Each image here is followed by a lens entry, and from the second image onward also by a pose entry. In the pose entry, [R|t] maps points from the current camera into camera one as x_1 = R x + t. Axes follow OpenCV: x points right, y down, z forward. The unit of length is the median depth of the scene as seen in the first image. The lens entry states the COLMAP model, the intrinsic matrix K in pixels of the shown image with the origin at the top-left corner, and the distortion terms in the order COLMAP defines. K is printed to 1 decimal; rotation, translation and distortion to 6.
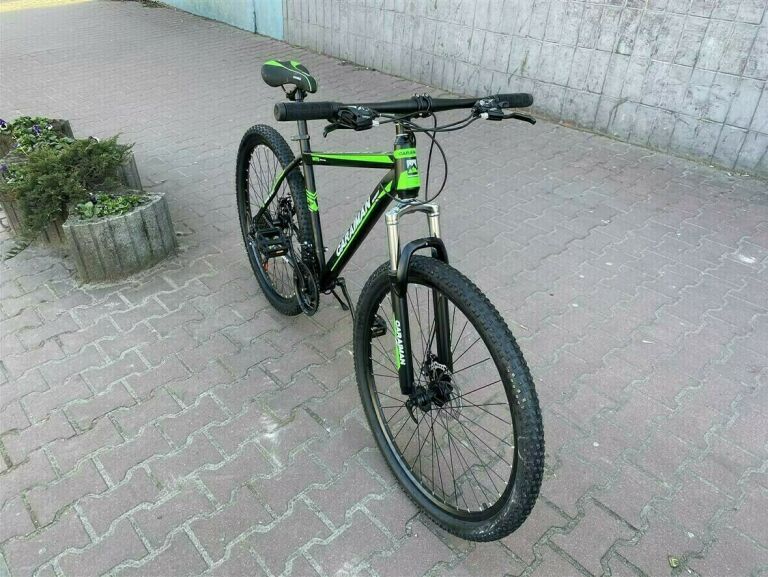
lens RADIAL K [[582.9, 0, 388.1], [0, 582.9, 289.1], [0, 0, 1]] dist [0.014936, -0.002833]
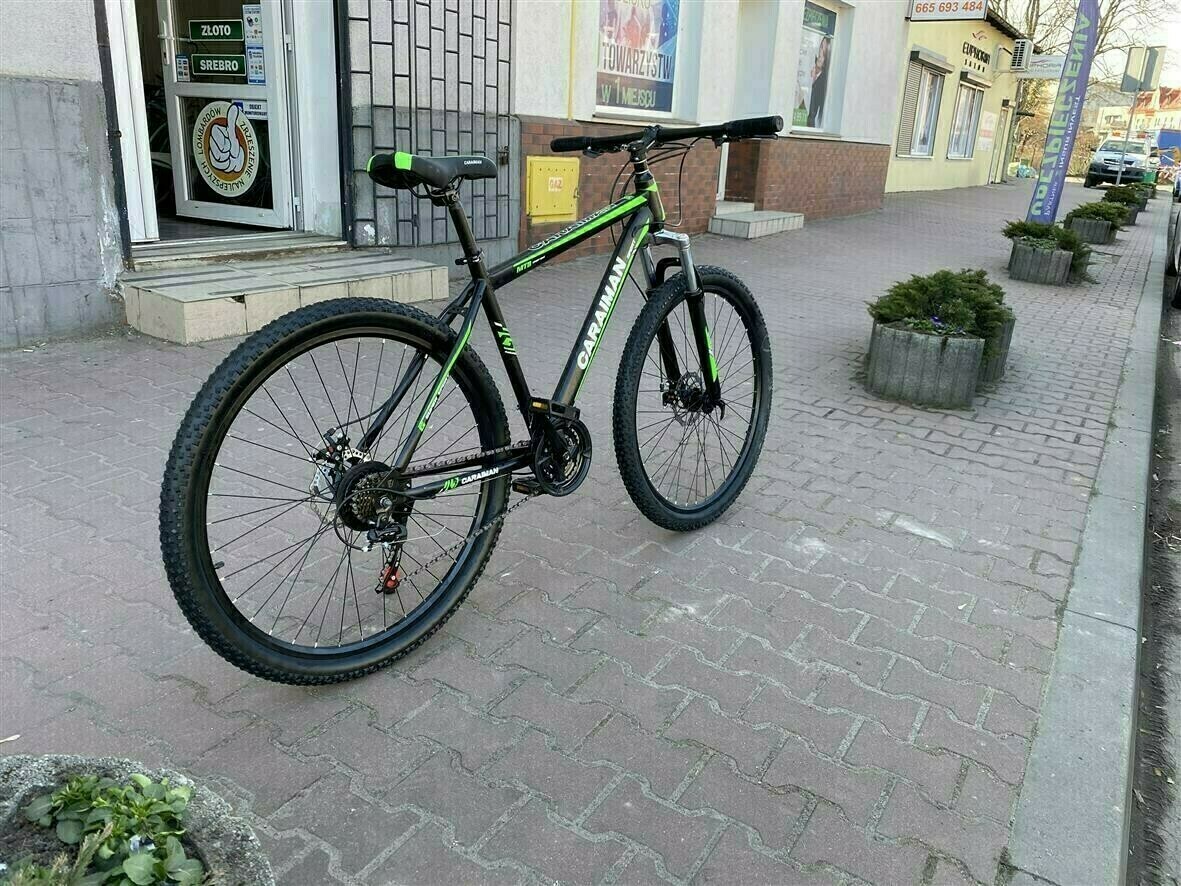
lens RADIAL K [[896.4, 0, 592.0], [0, 896.4, 442.3], [0, 0, 1]] dist [0.014936, -0.002833]
pose [[-0.278733, -0.331222, 0.901443, -1.014375], [0.489232, 0.758747, 0.430065, -0.414822], [-0.826414, 0.560888, -0.049444, 0.947004]]
